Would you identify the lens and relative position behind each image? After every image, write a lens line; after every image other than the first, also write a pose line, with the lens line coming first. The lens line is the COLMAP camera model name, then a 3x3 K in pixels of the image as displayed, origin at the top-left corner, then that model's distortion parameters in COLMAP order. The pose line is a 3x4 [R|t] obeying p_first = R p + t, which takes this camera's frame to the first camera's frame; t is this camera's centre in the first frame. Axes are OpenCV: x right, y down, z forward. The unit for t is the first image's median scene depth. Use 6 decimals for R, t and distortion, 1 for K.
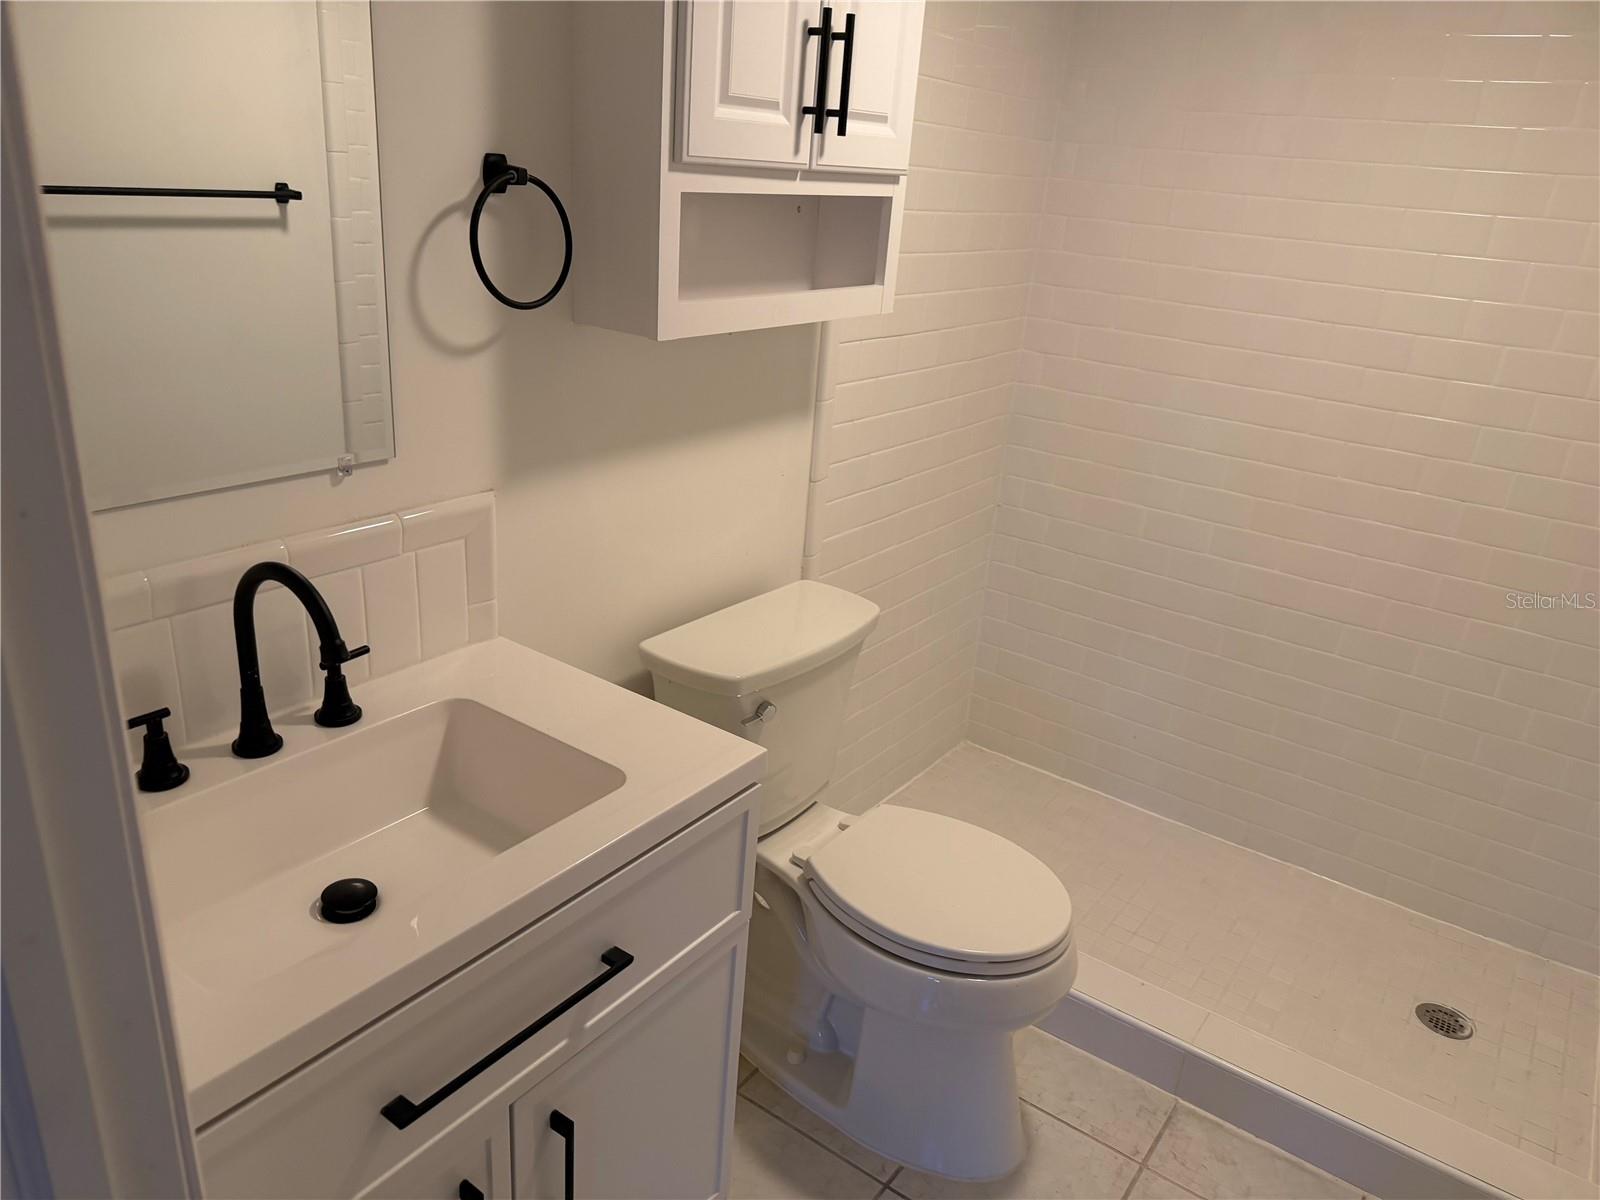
lens RADIAL K [[1130.1, 0, 790.5], [0, 1130.1, 594.6], [0, 0, 1]] dist [0.076152, -0.093653]
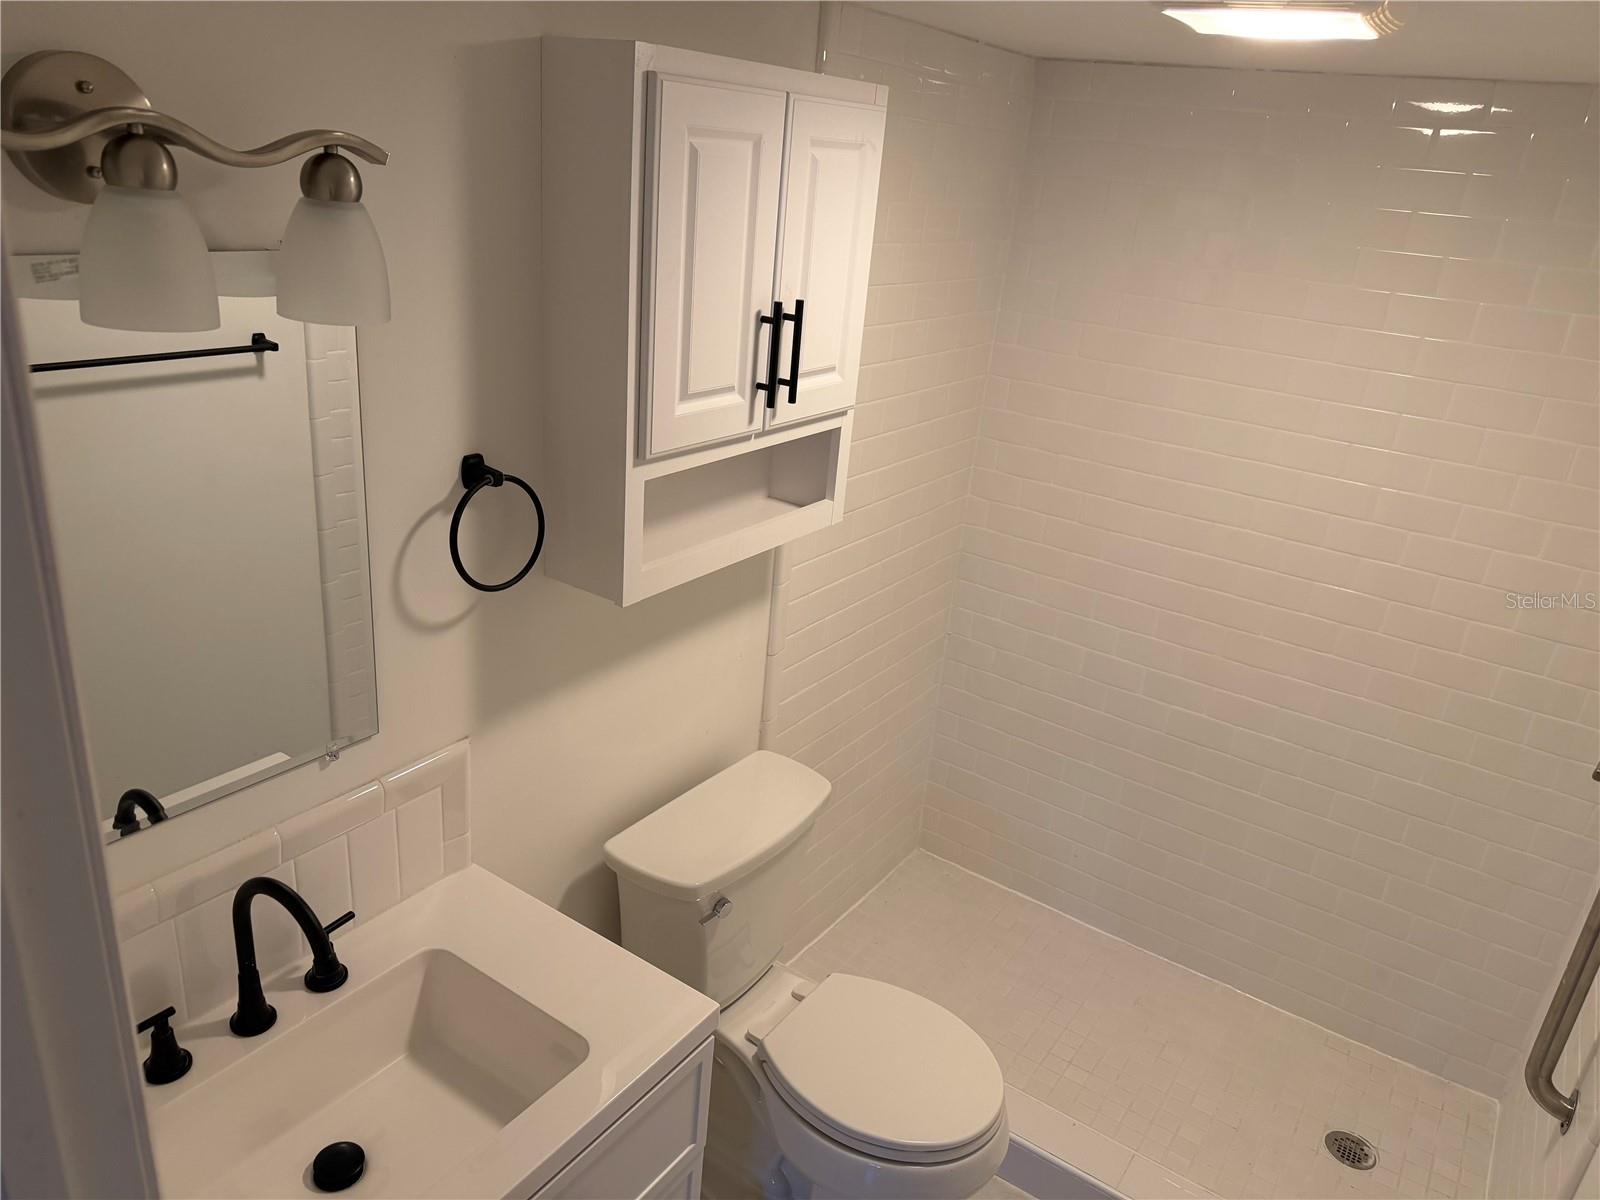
lens RADIAL K [[1130.1, 0, 799.1], [0, 1130.1, 597.3], [0, 0, 1]] dist [0.076152, -0.093653]
pose [[0.999427, 0.002503, 0.033770, 0.014574], [-0.002755, 0.999969, 0.007439, -0.213057], [-0.033750, -0.007528, 0.999402, -0.084449]]
